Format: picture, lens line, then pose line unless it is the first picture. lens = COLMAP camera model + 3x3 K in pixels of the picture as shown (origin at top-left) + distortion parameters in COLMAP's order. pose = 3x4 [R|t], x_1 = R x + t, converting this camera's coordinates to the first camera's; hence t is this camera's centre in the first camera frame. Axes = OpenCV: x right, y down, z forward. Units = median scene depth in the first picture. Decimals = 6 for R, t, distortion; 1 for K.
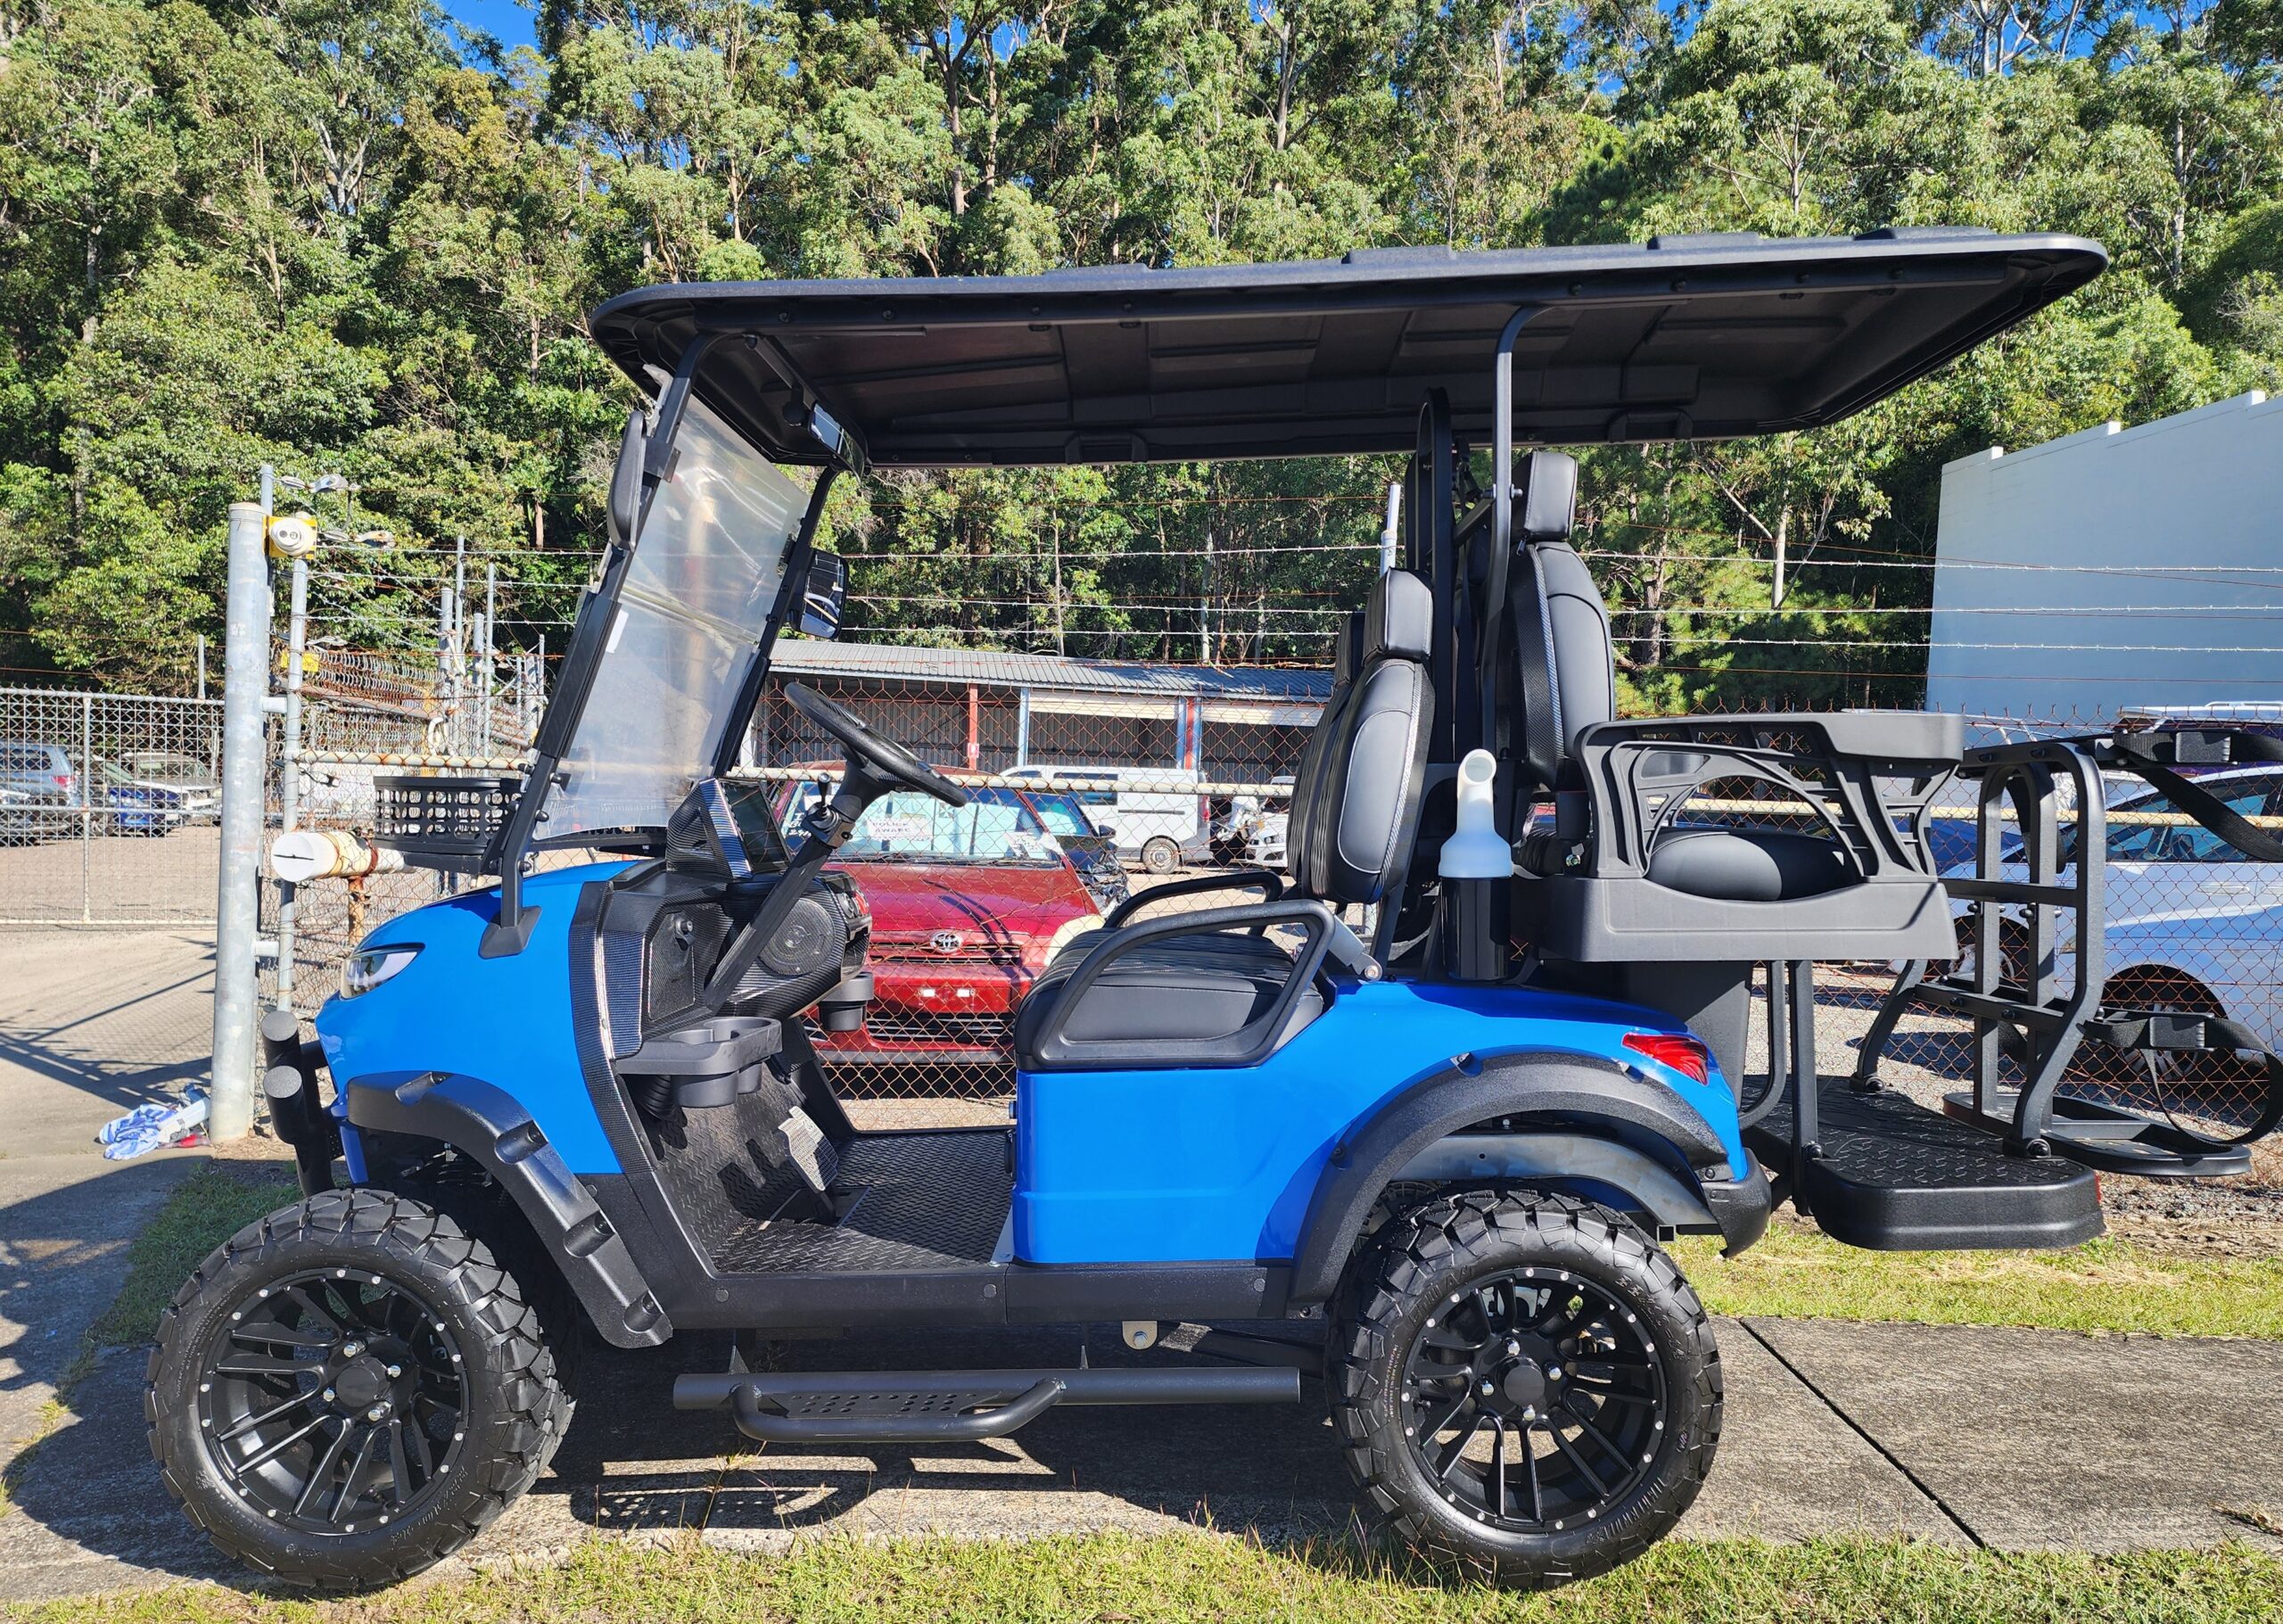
lens RADIAL K [[1650.9, 0, 1141.5], [0, 1650.9, 812.0], [0, 0, 1]] dist [0.037932, -0.000471]
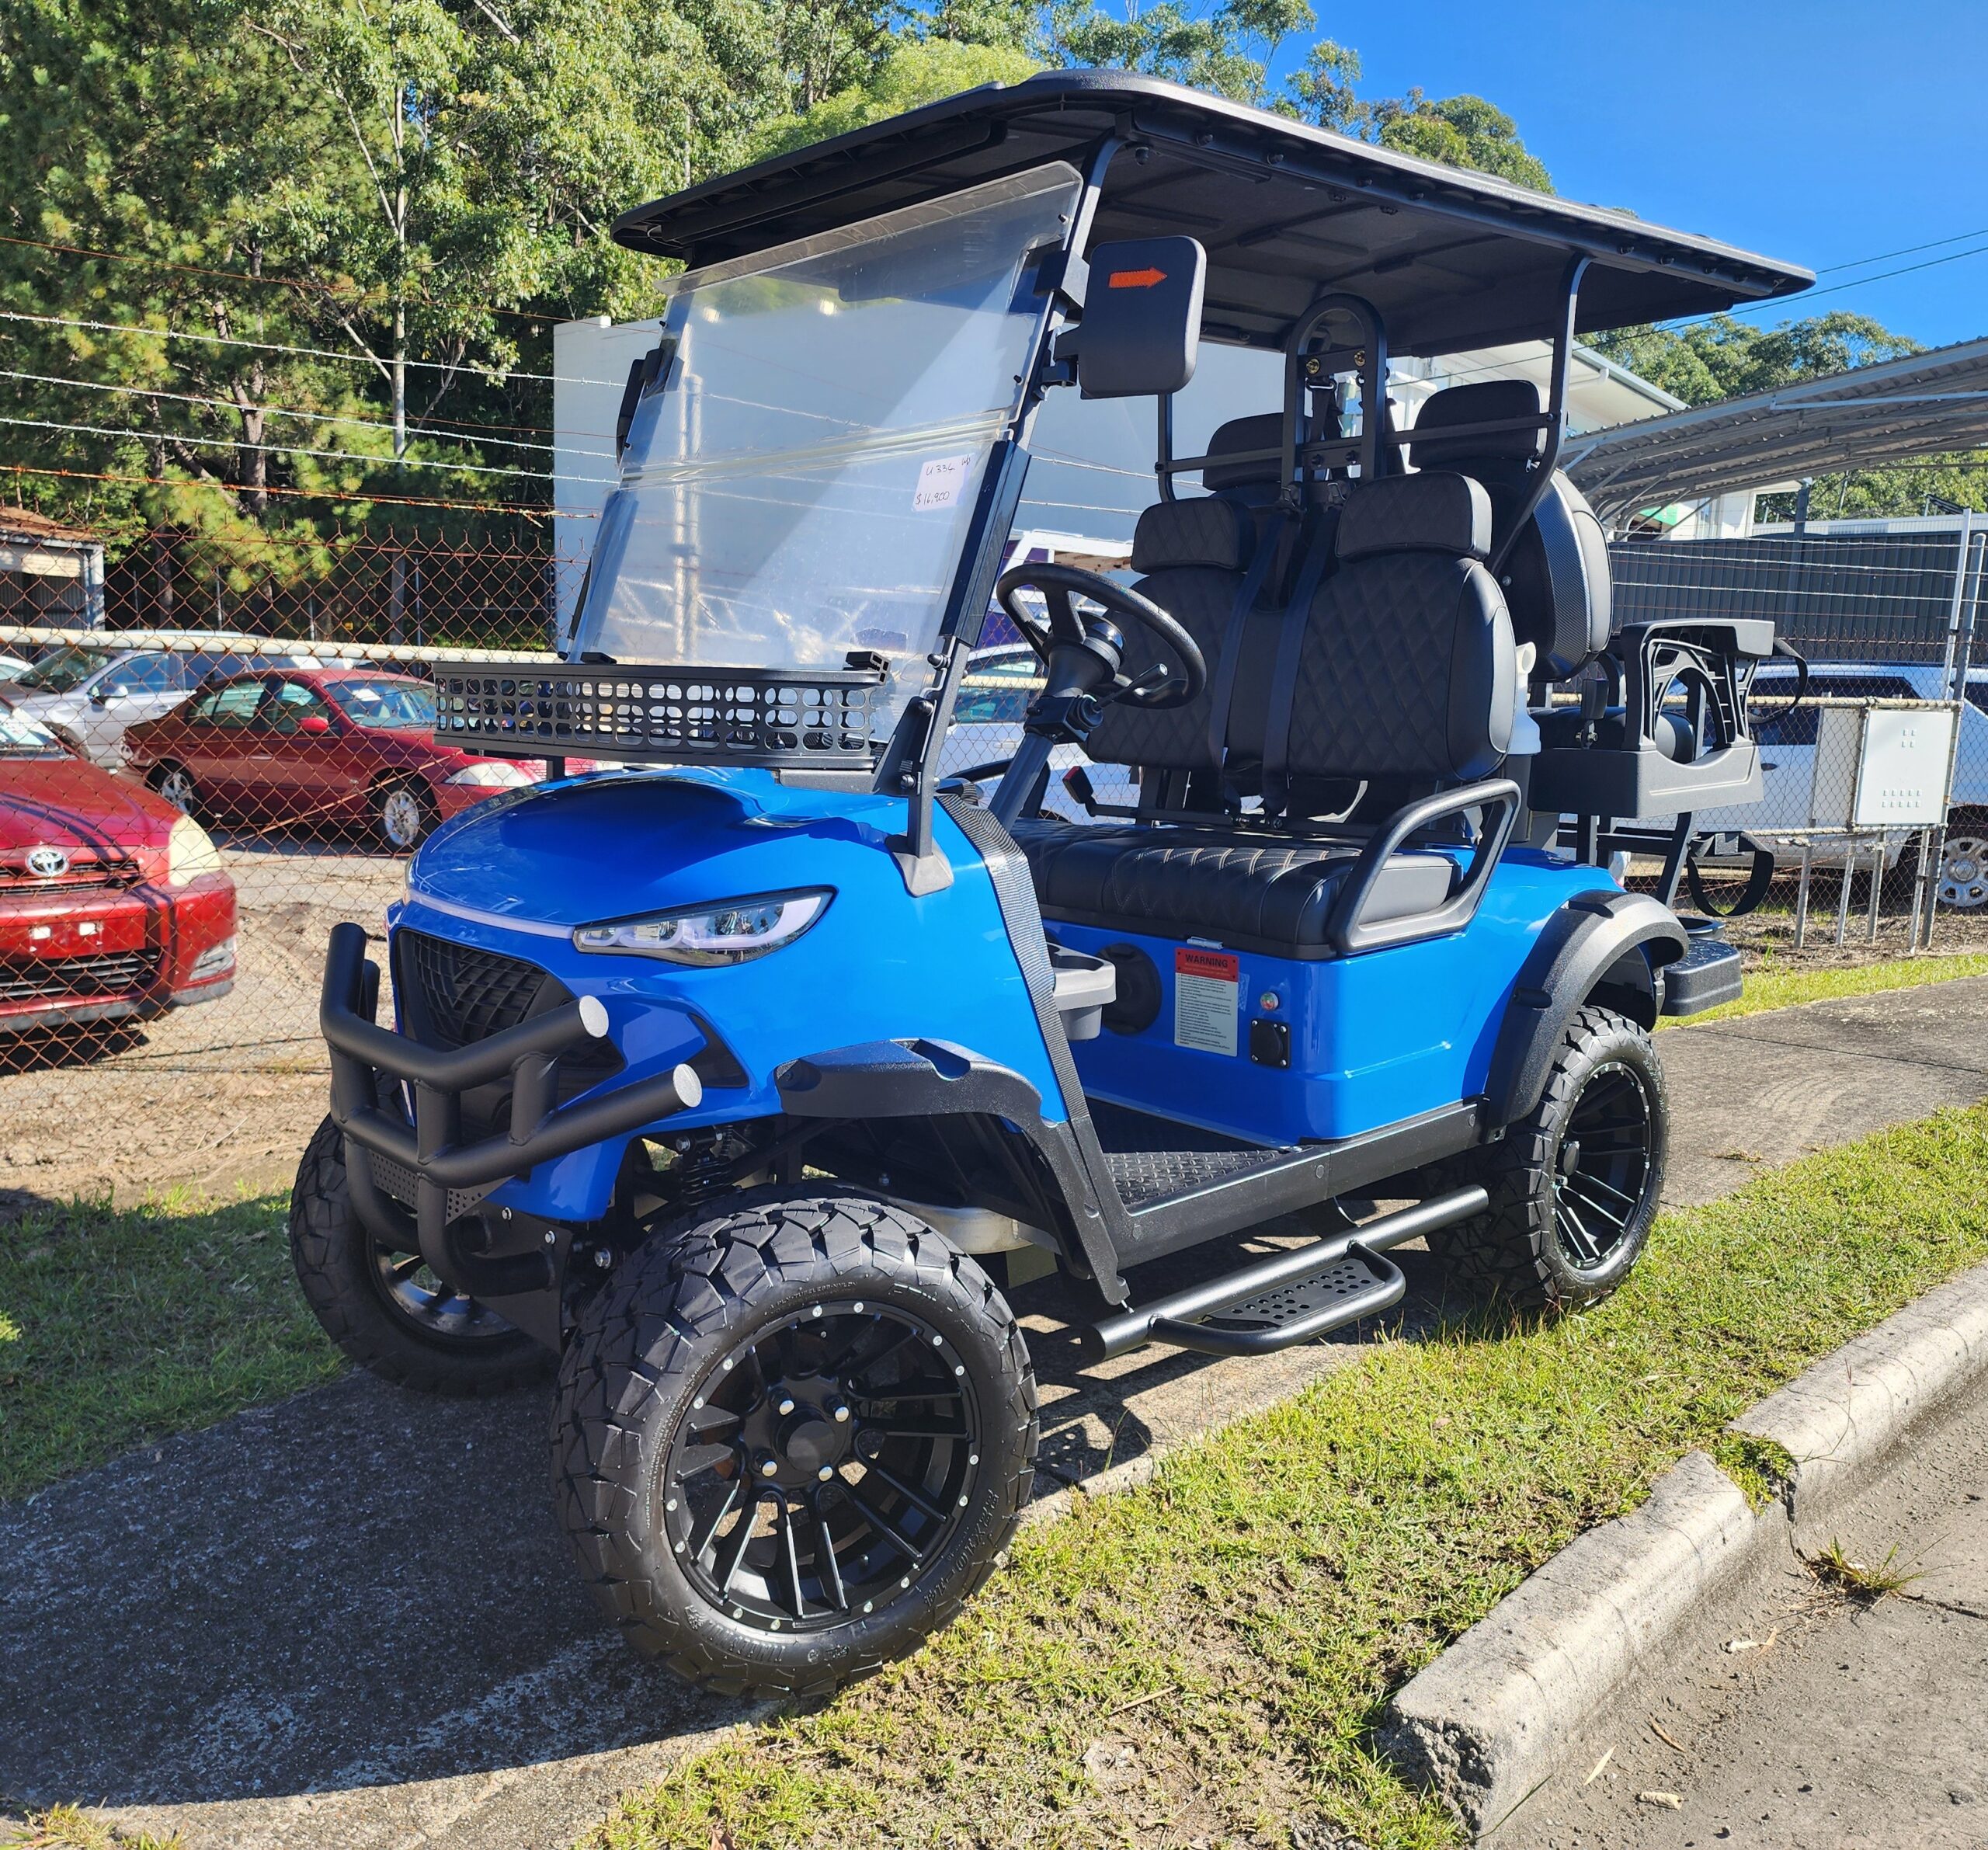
lens RADIAL K [[1736.6, 0, 994.0], [0, 1736.6, 925.0], [0, 0, 1]] dist [0.008743, 0.001150]
pose [[0.715285, -0.102366, 0.691295, -0.874914], [0.000812, 0.989335, 0.145659, -0.018940], [-0.698833, -0.103626, 0.707739, 0.352958]]
